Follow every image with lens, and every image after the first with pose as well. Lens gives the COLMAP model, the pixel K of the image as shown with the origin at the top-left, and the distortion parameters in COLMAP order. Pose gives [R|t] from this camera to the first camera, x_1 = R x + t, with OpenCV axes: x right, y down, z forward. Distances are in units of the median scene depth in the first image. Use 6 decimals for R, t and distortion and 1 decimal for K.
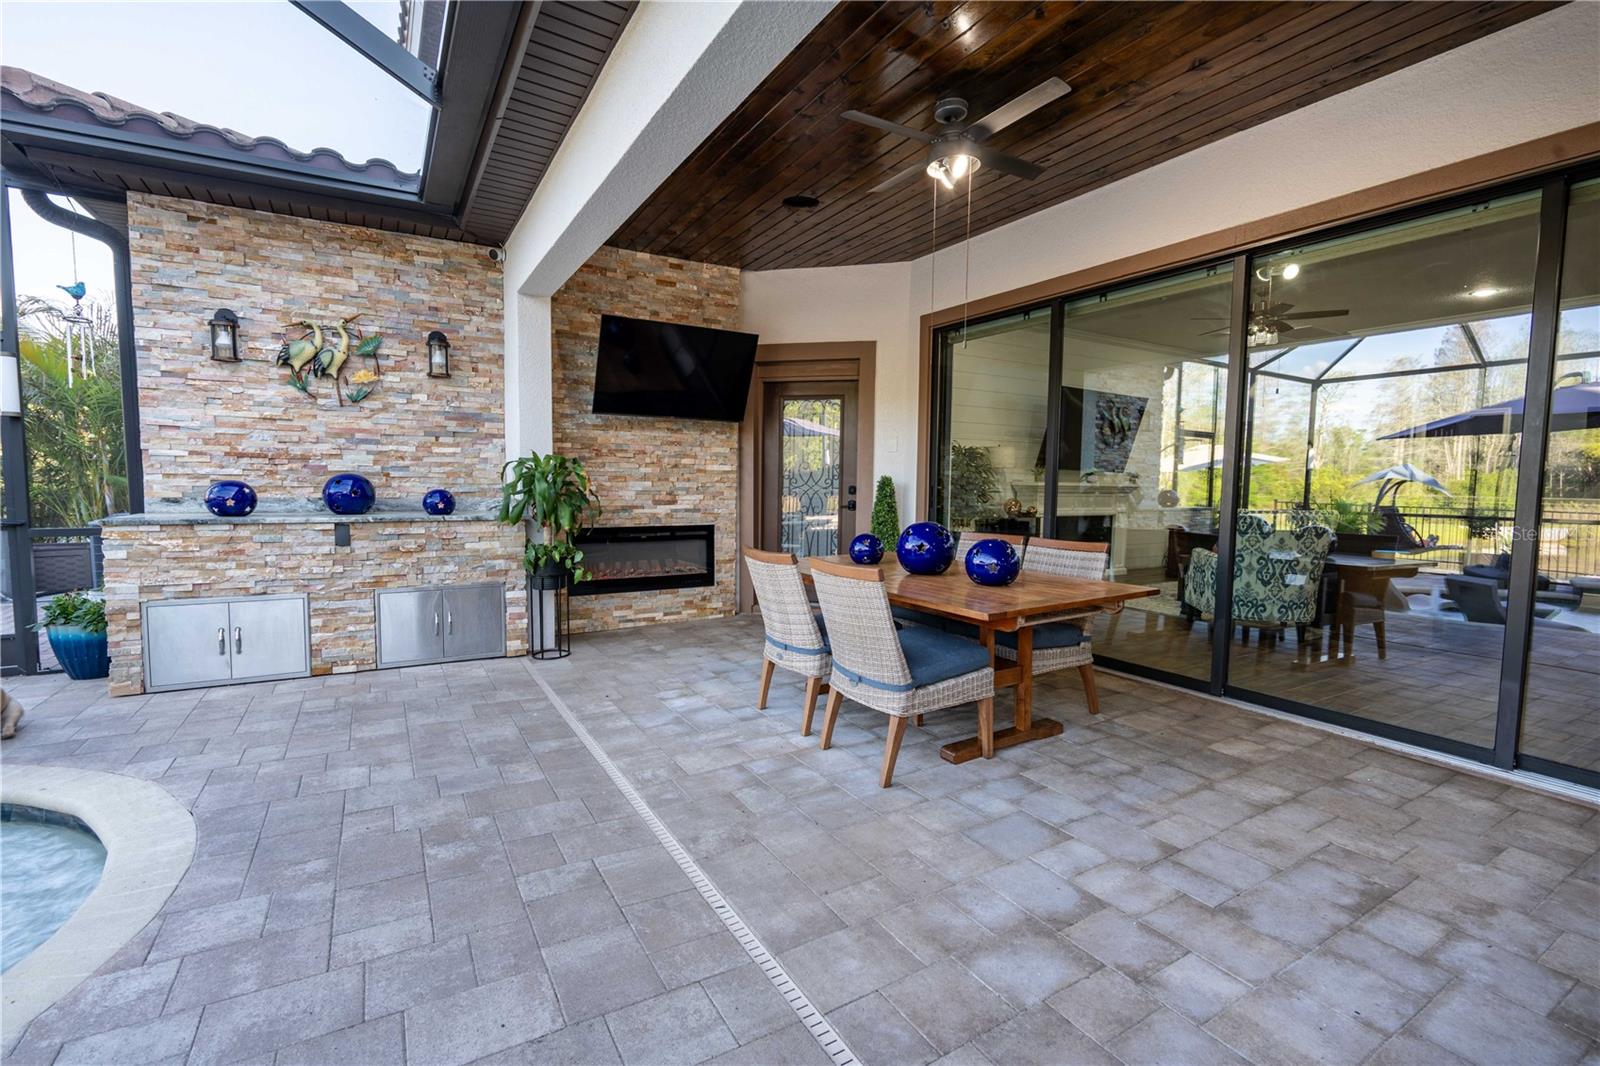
lens RADIAL K [[714.7, 0, 802.3], [0, 714.7, 536.7], [0, 0, 1]] dist [-0.006987, 0.001719]
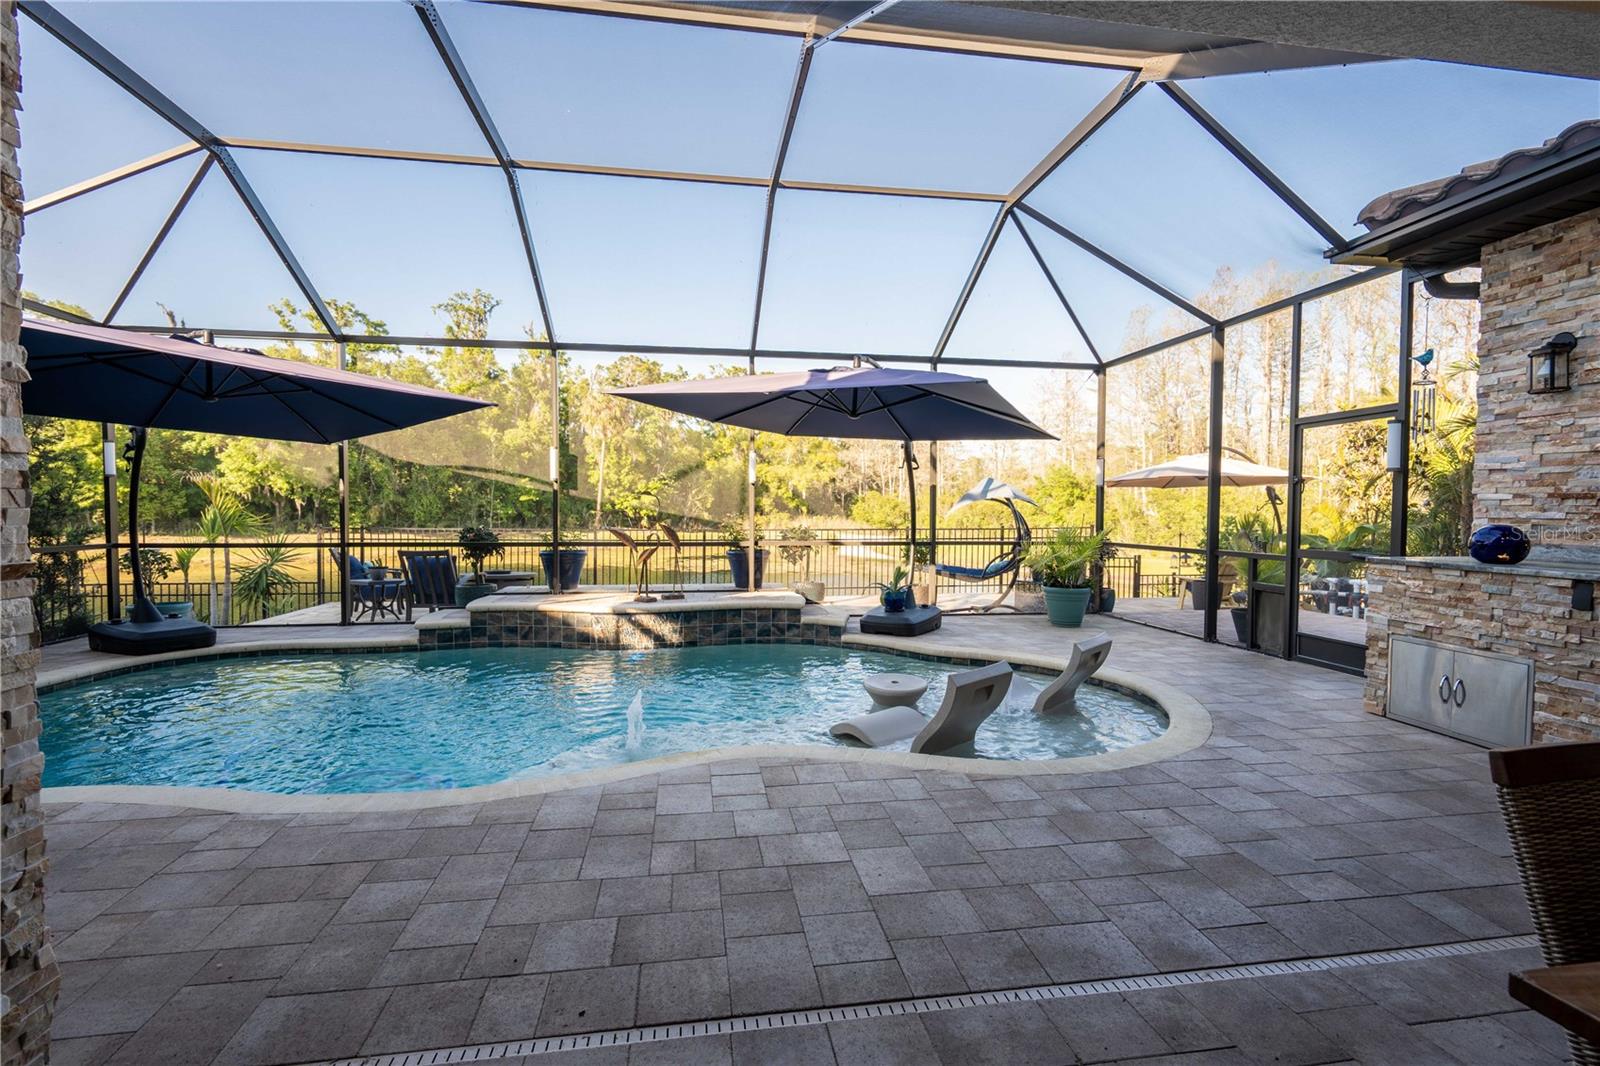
lens RADIAL K [[714.7, 0, 801.6], [0, 714.7, 534.3], [0, 0, 1]] dist [-0.006987, 0.001719]
pose [[-0.370100, 0.017907, -0.928819, 0.371665], [-0.081577, 0.995326, 0.051694, -0.038289], [0.925403, 0.094902, -0.366910, 0.472173]]
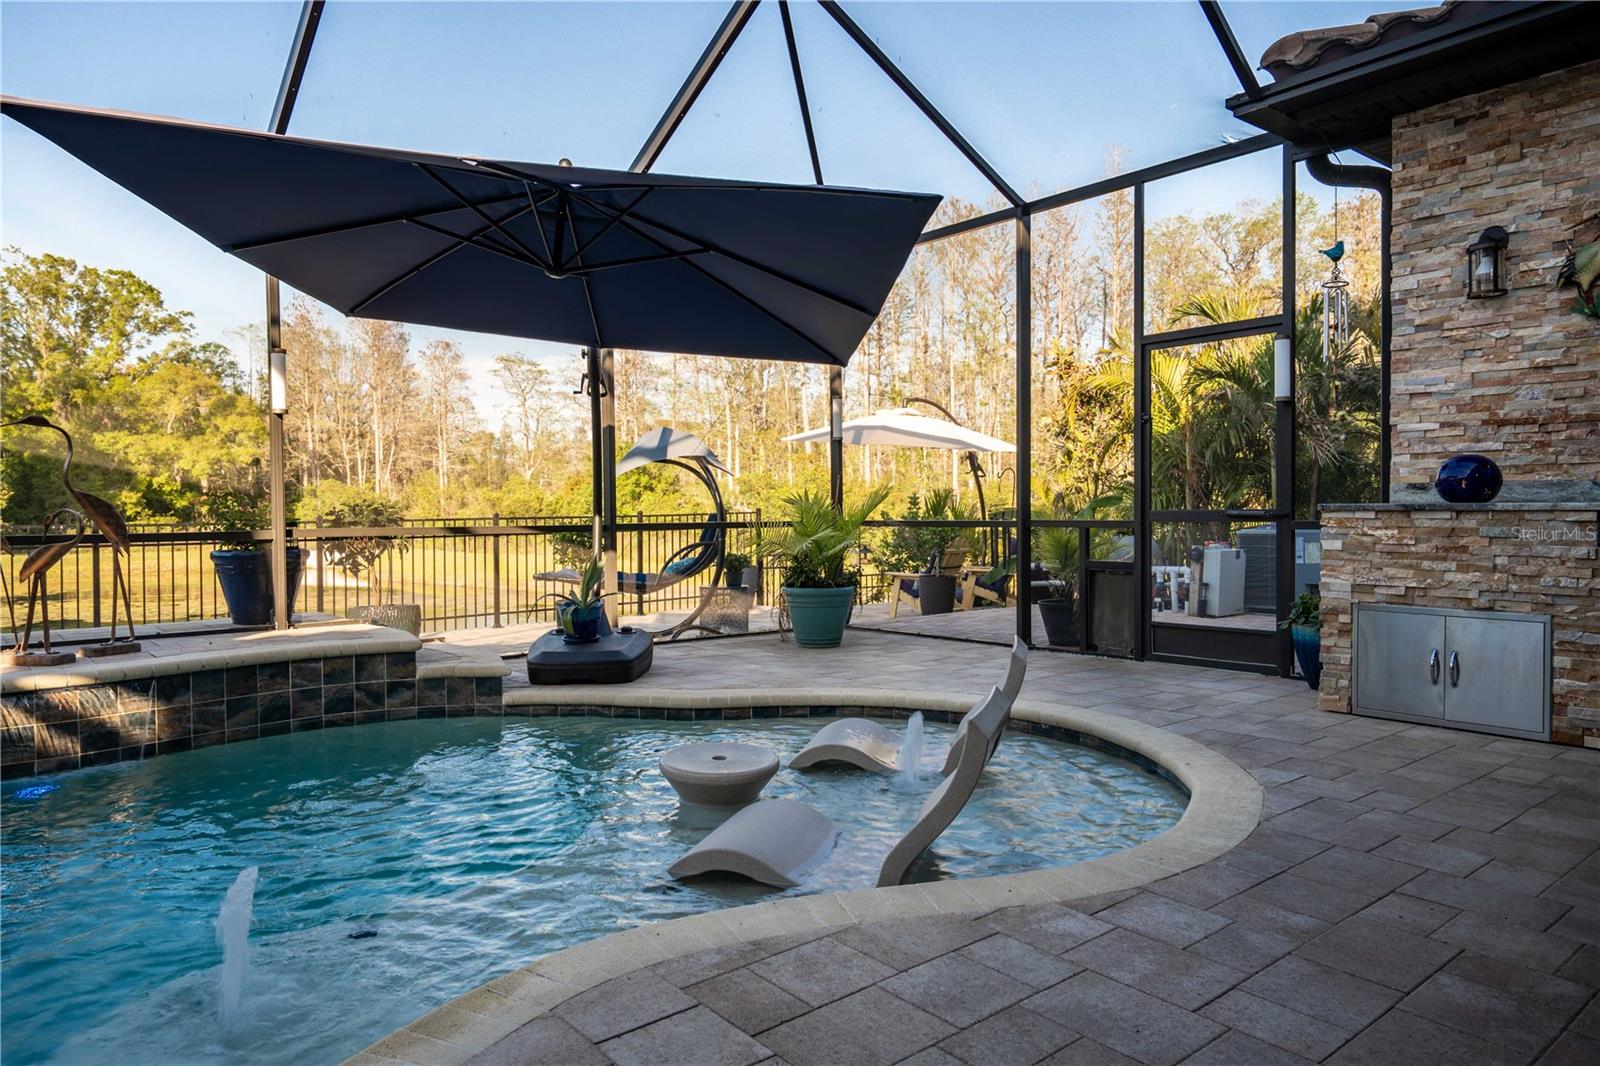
lens RADIAL K [[1036.1, 0, 799.8], [0, 1036.1, 532.5], [0, 0, 1]] dist [0.004026, 0.003569]
pose [[0.155289, 0.008881, -0.987829, 0.148654], [-0.065118, 0.997877, -0.001266, 0.045748], [0.985721, 0.064522, 0.155538, 0.142573]]
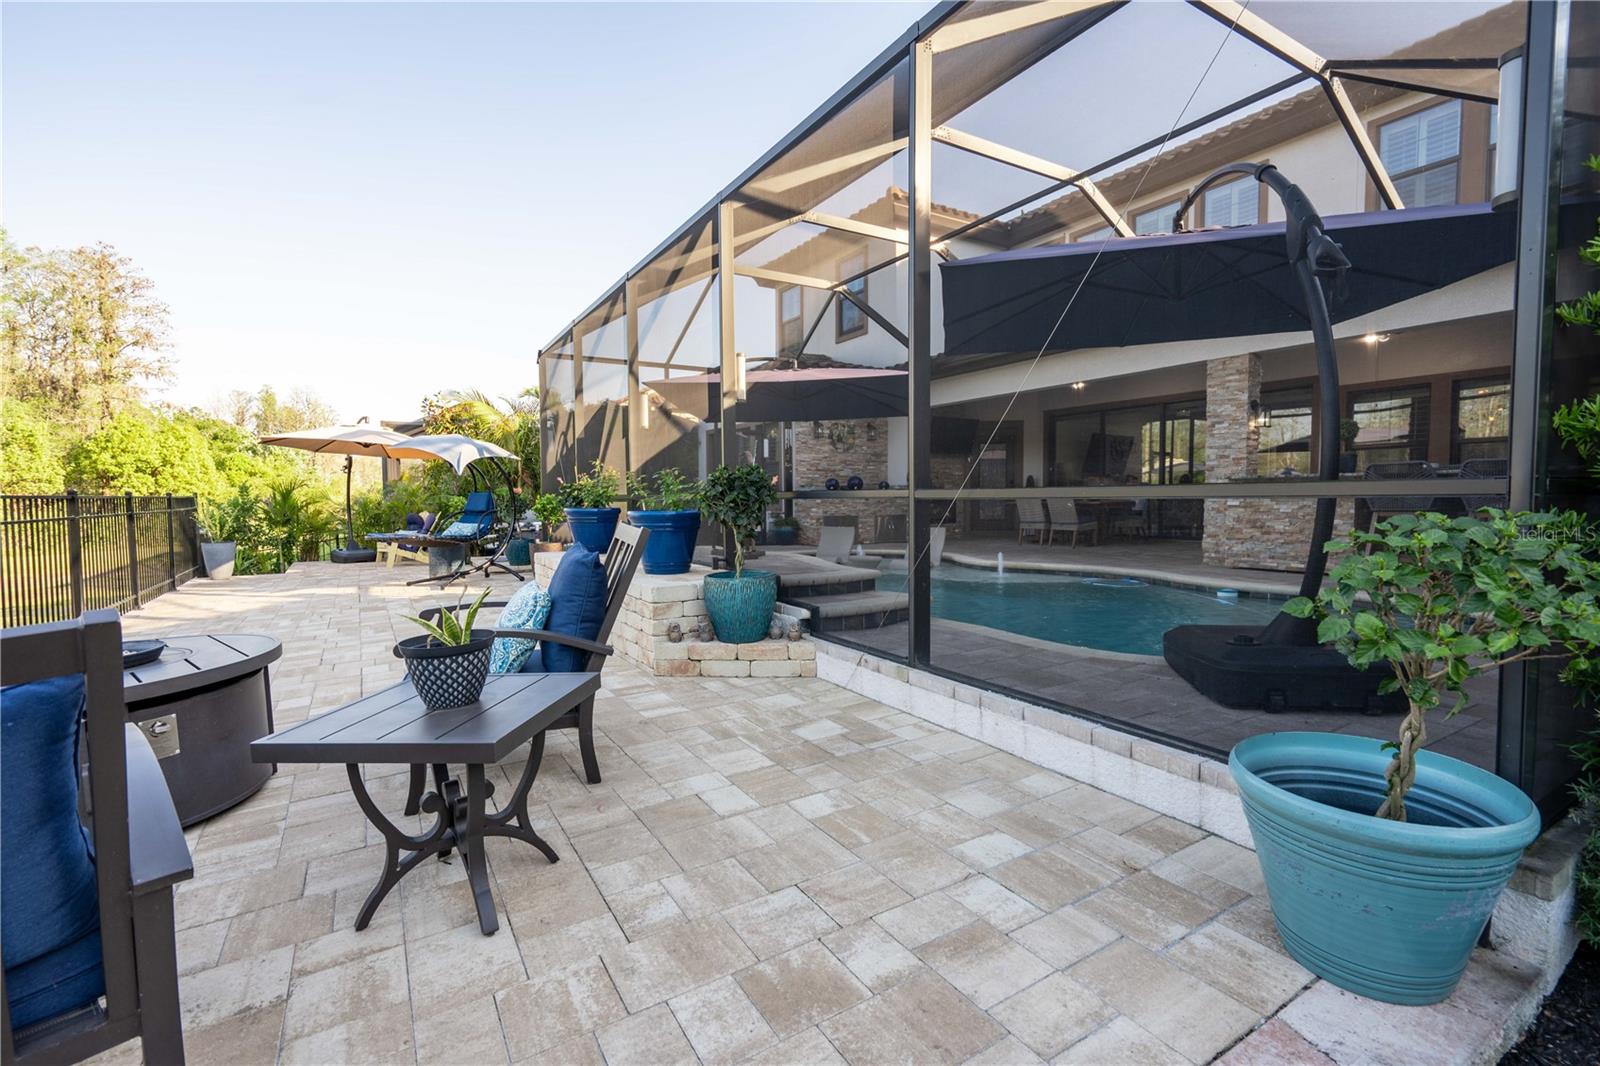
lens RADIAL K [[714.7, 0, 804.1], [0, 714.7, 528.0], [0, 0, 1]] dist [-0.006987, 0.001719]
pose [[0.999761, -0.017179, 0.013517, -0.911591], [0.017593, 0.999360, -0.031146, 0.208436], [-0.012973, 0.031377, 0.999423, -1.885859]]
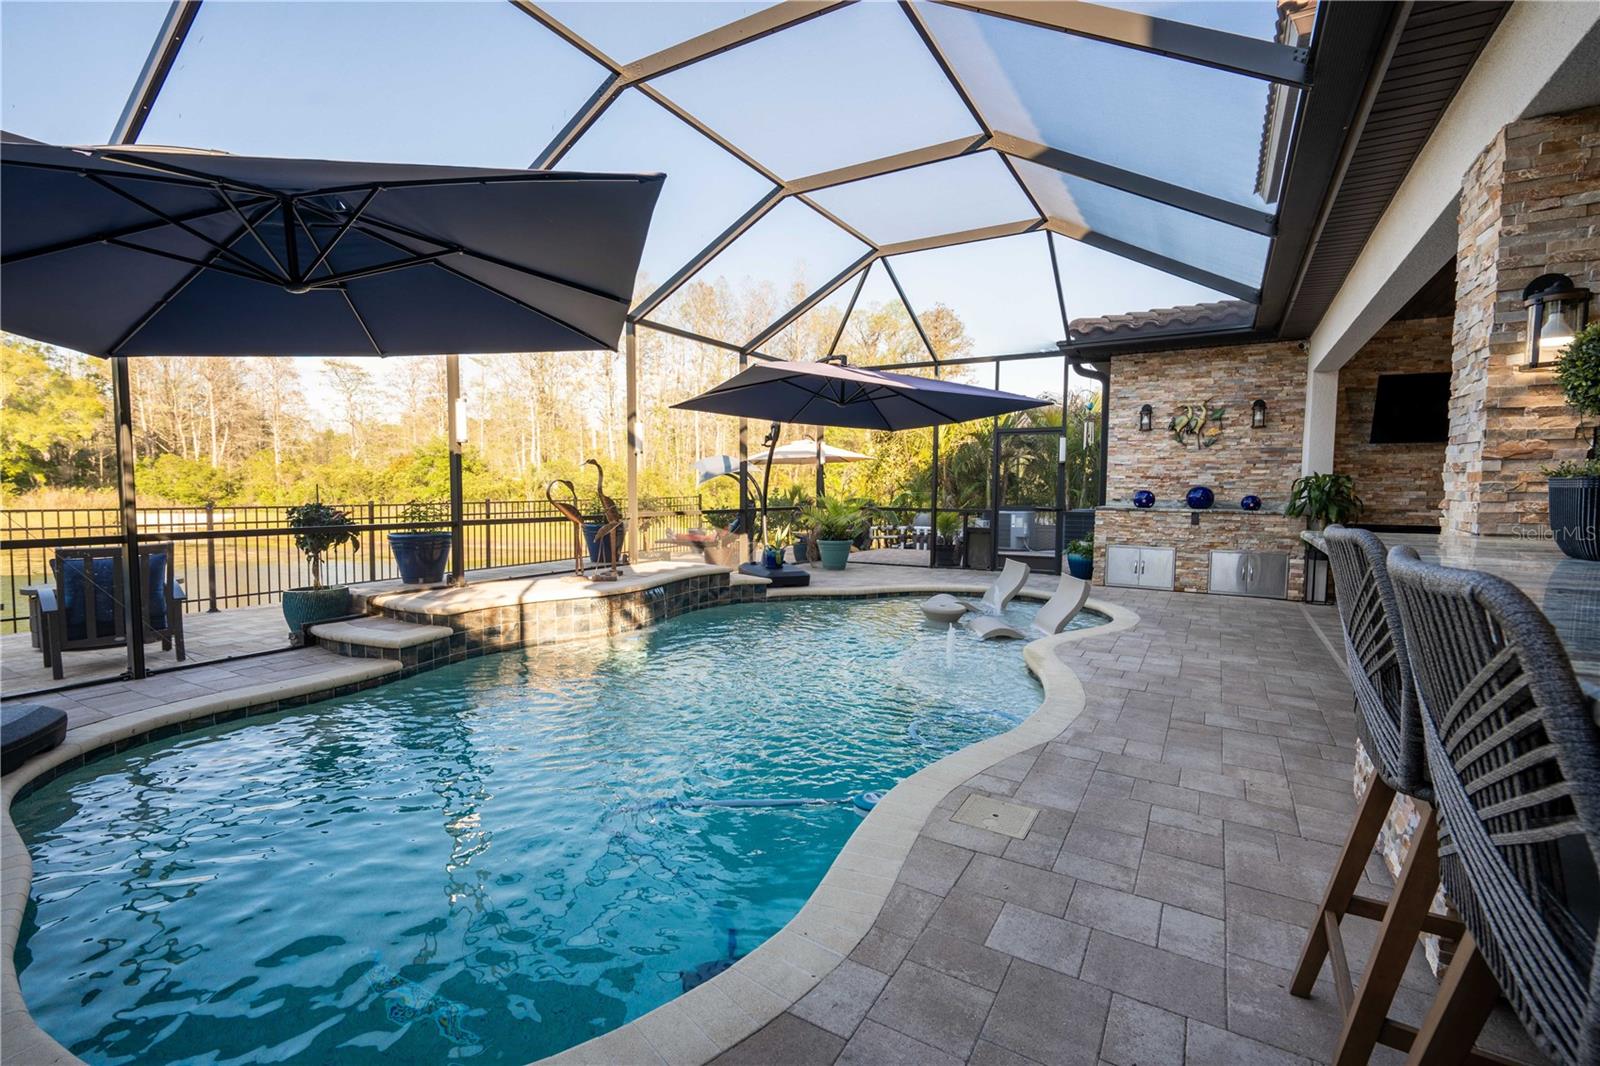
lens RADIAL K [[714.7, 0, 801.1], [0, 714.7, 532.3], [0, 0, 1]] dist [-0.006987, 0.001719]
pose [[0.484005, 0.049772, -0.873649, 0.486551], [-0.070571, 0.997349, 0.017722, 0.070506], [0.872215, 0.053077, 0.486234, -0.801992]]
